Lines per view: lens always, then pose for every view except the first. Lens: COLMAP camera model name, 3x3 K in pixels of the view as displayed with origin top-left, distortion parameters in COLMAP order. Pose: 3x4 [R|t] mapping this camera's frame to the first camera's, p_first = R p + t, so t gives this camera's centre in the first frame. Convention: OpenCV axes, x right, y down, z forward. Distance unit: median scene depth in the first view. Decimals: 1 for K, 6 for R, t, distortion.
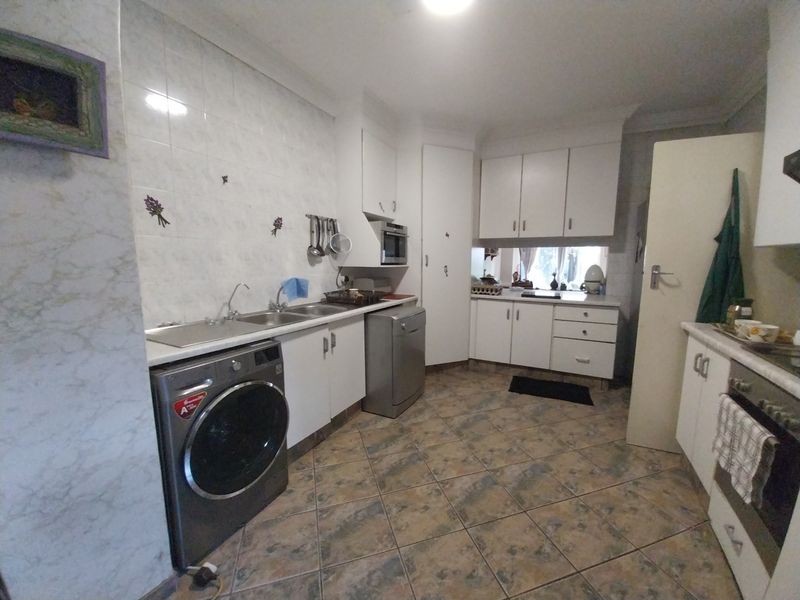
lens RADIAL K [[311.4, 0, 400.9], [0, 311.4, 301.0], [0, 0, 1]] dist [-0.006441, -0.006549]
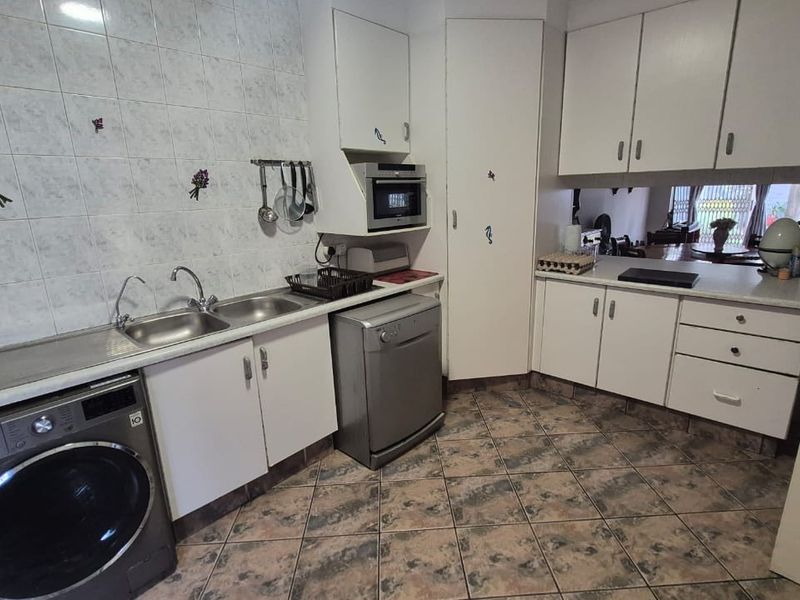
lens RADIAL K [[415.7, 0, 403.9], [0, 415.7, 297.8], [0, 0, 1]] dist [-0.006837, 0.000362]
pose [[0.966646, 0.032810, -0.254006, 0.250436], [0.000436, 0.991548, 0.129738, -0.102603], [0.256116, -0.125522, 0.958462, 0.197209]]
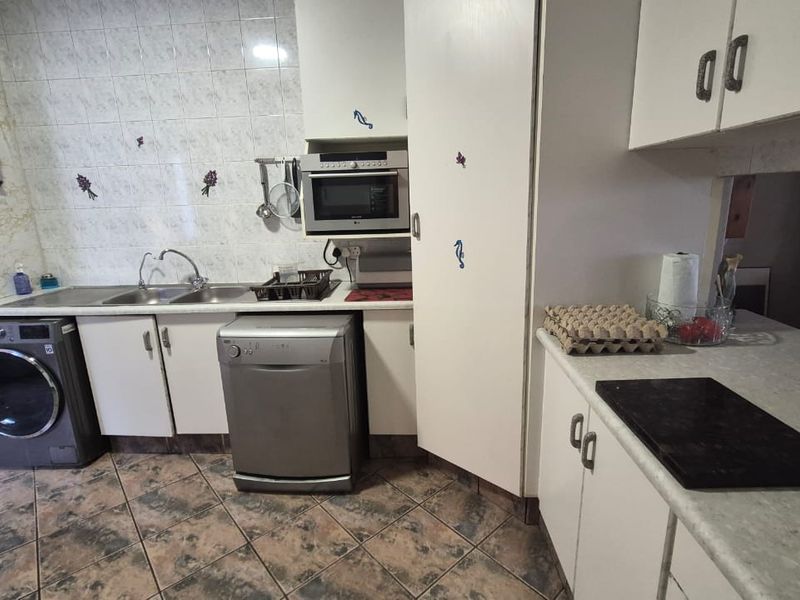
lens RADIAL K [[415.7, 0, 405.0], [0, 415.7, 297.6], [0, 0, 1]] dist [-0.006837, 0.000362]
pose [[0.421109, 0.193913, -0.886039, 0.758263], [-0.083161, 0.981019, 0.175176, -0.165137], [0.903189, -0.000085, 0.429242, 0.917299]]
